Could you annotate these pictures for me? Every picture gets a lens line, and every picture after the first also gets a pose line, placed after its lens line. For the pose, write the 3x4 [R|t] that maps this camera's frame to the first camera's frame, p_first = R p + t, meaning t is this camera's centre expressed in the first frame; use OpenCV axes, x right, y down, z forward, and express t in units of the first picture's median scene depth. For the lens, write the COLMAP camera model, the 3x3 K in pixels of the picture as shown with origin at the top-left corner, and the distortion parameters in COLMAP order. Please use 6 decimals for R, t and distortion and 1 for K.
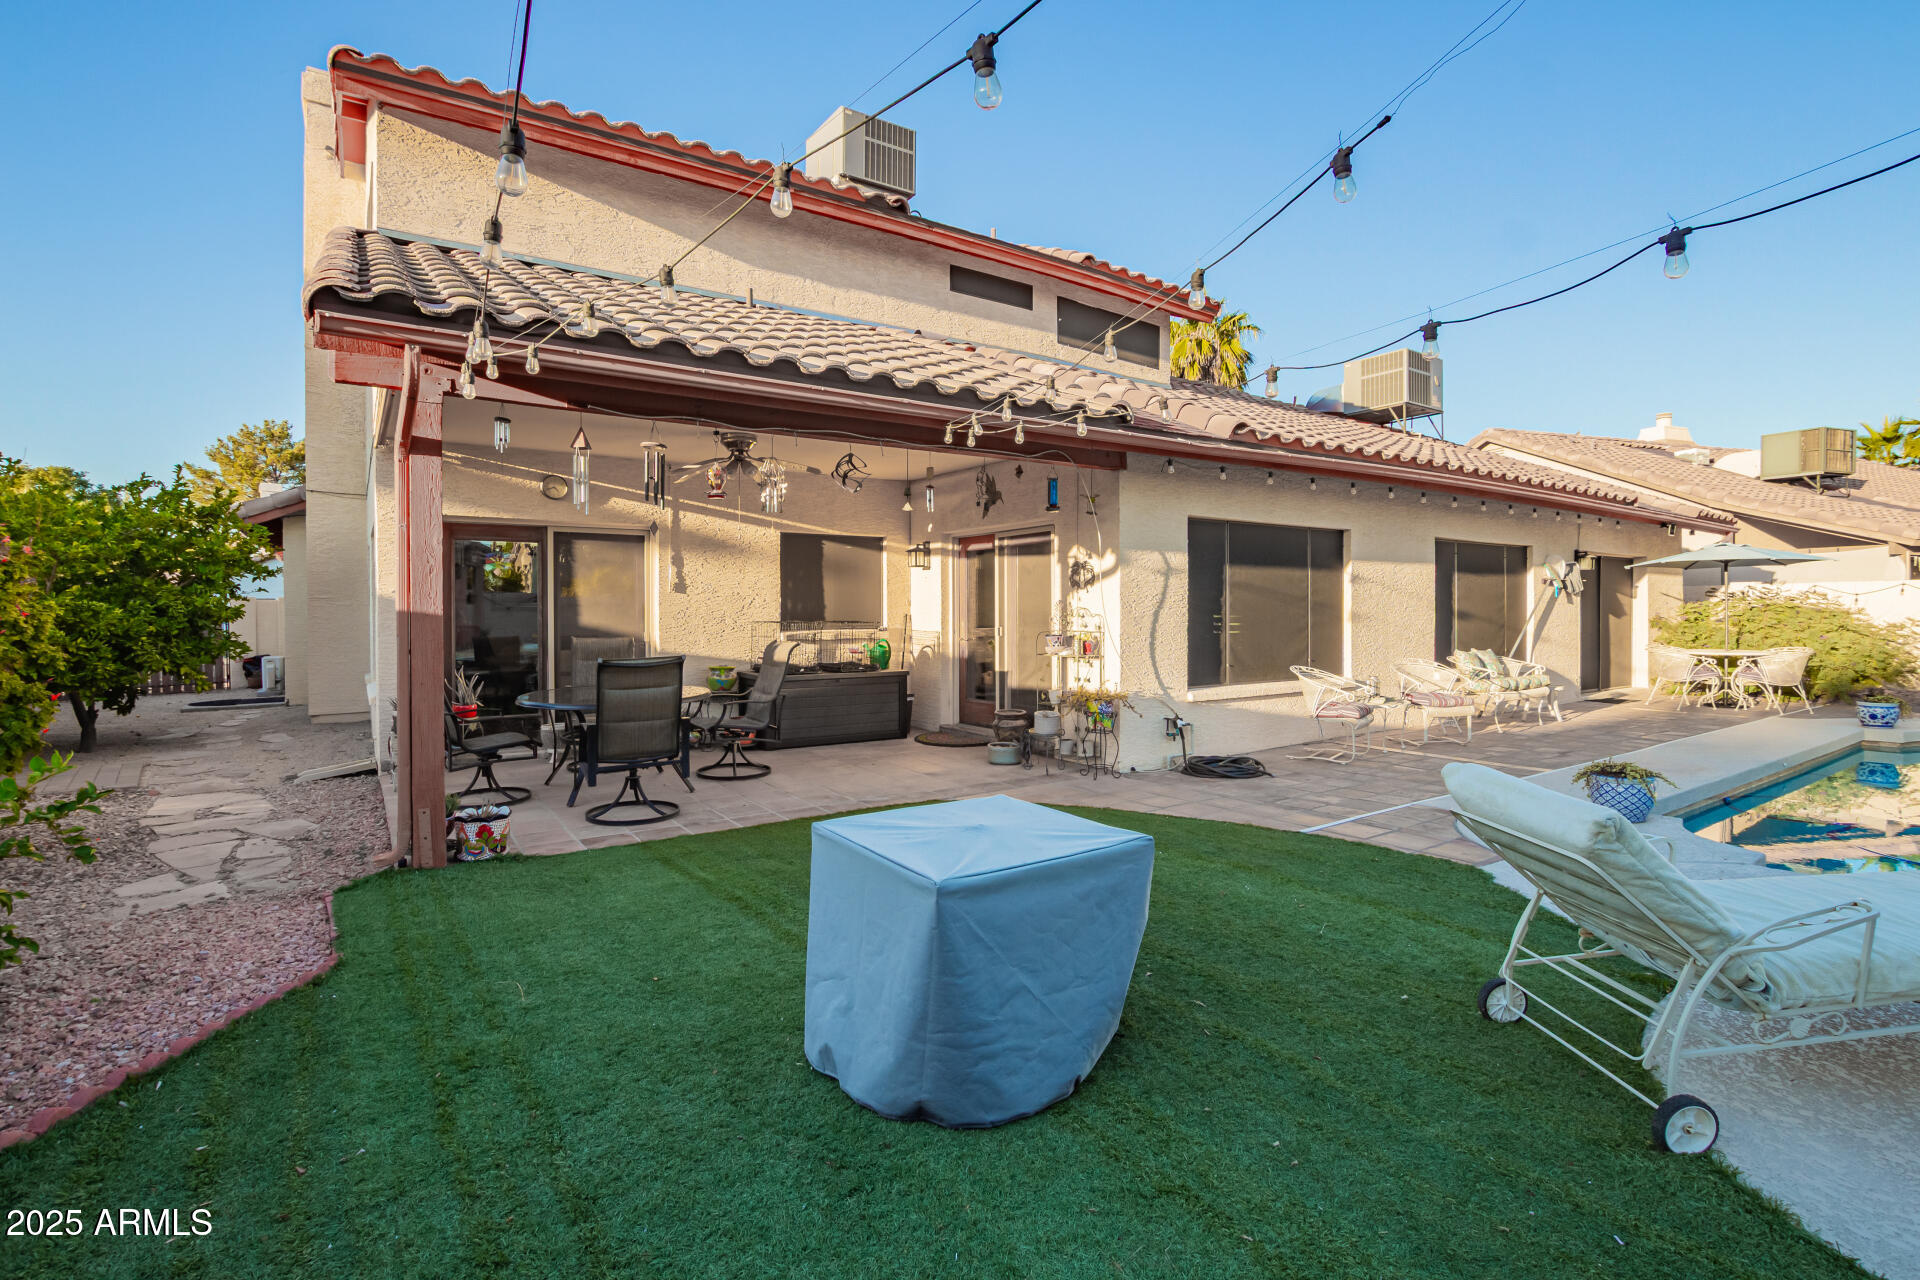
lens RADIAL K [[886.4, 0, 959.6], [0, 886.4, 623.7], [0, 0, 1]] dist [0.027037, -0.000130]
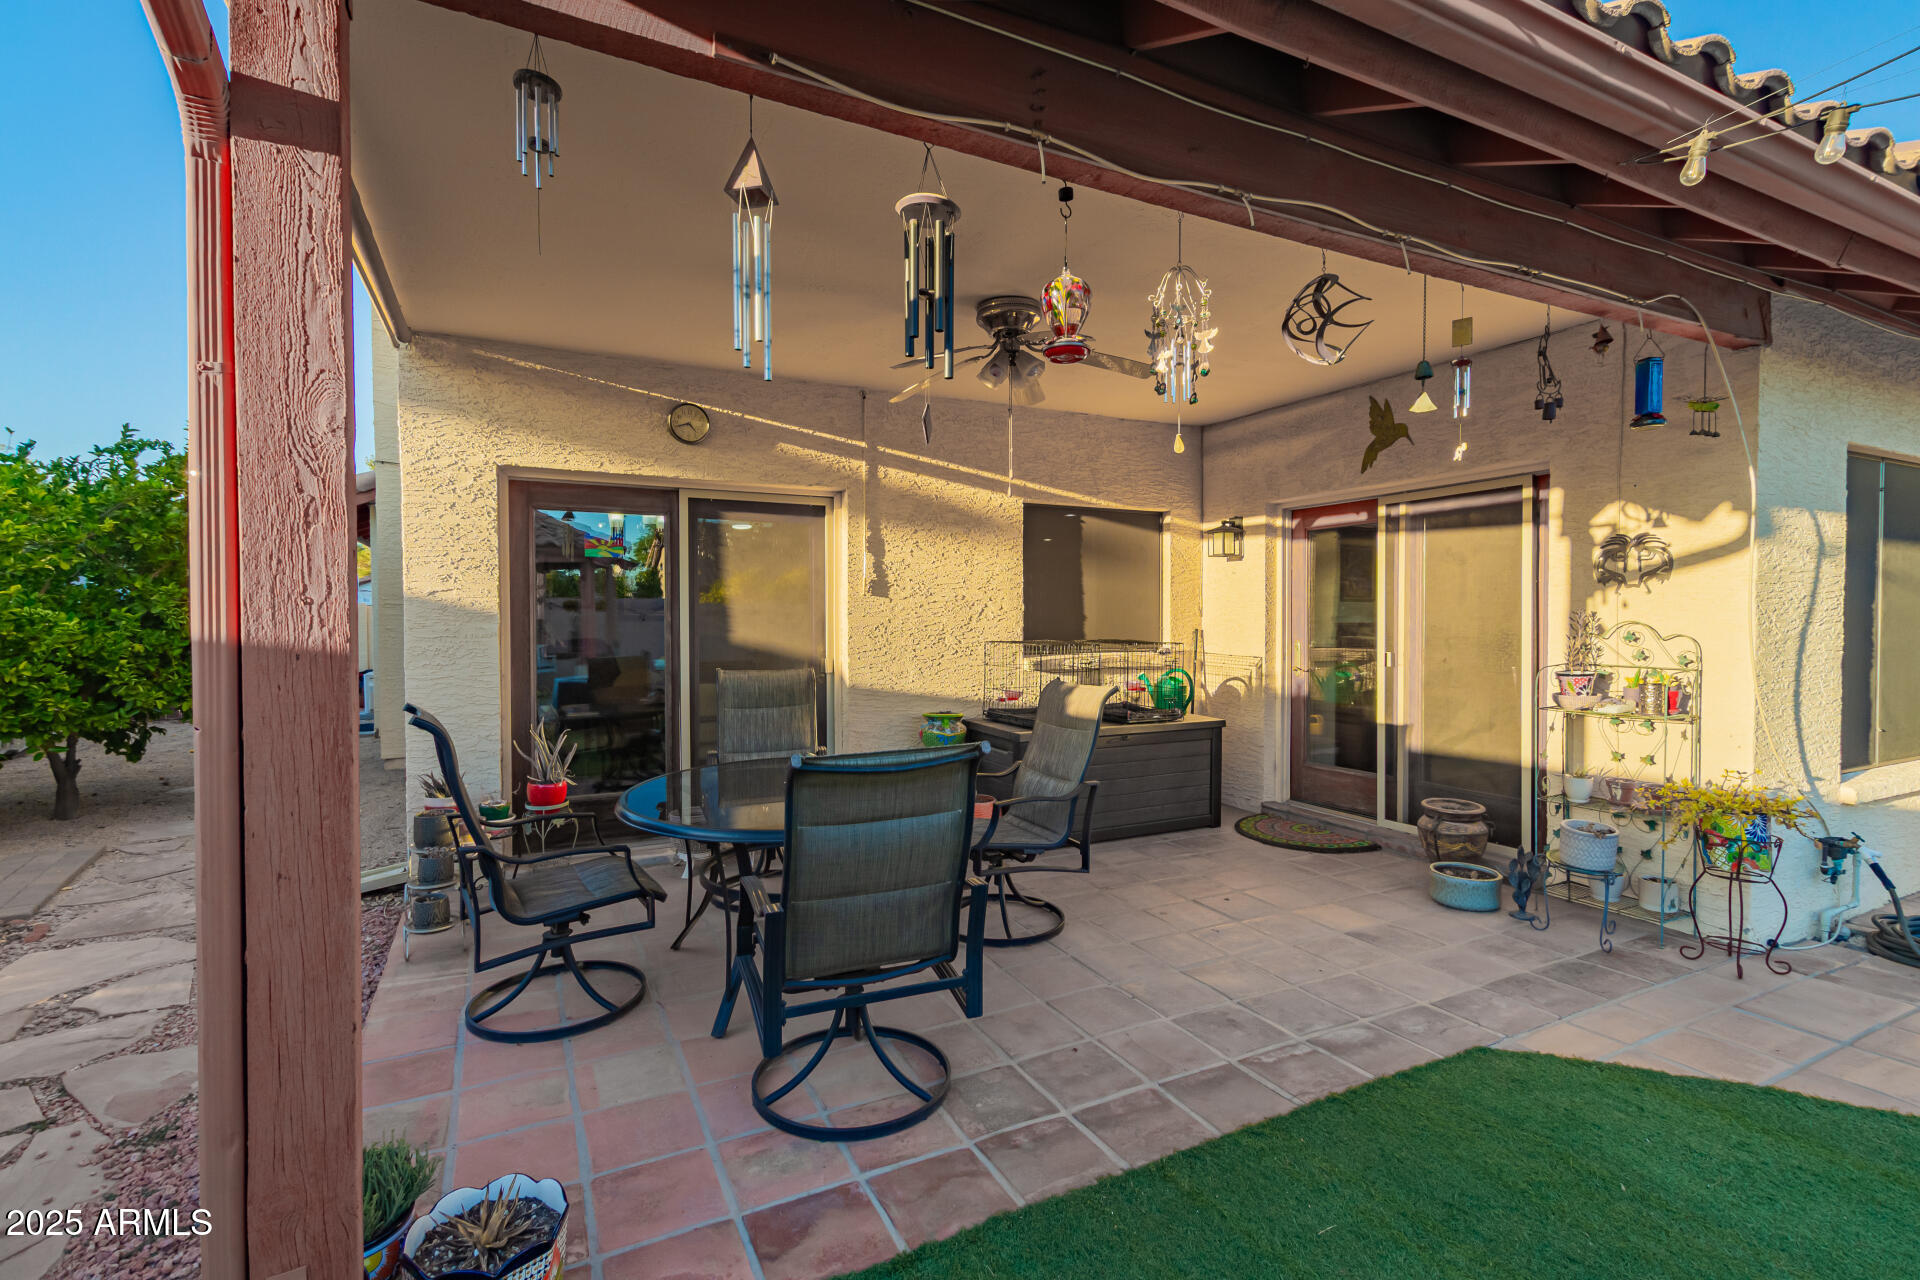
lens RADIAL K [[886.4, 0, 967.9], [0, 886.4, 644.6], [0, 0, 1]] dist [0.027037, -0.000130]
pose [[0.991892, 0.006403, -0.126920, -0.167516], [-0.004277, 0.999846, 0.017012, -0.010481], [0.127010, -0.016331, 0.991767, 0.373342]]
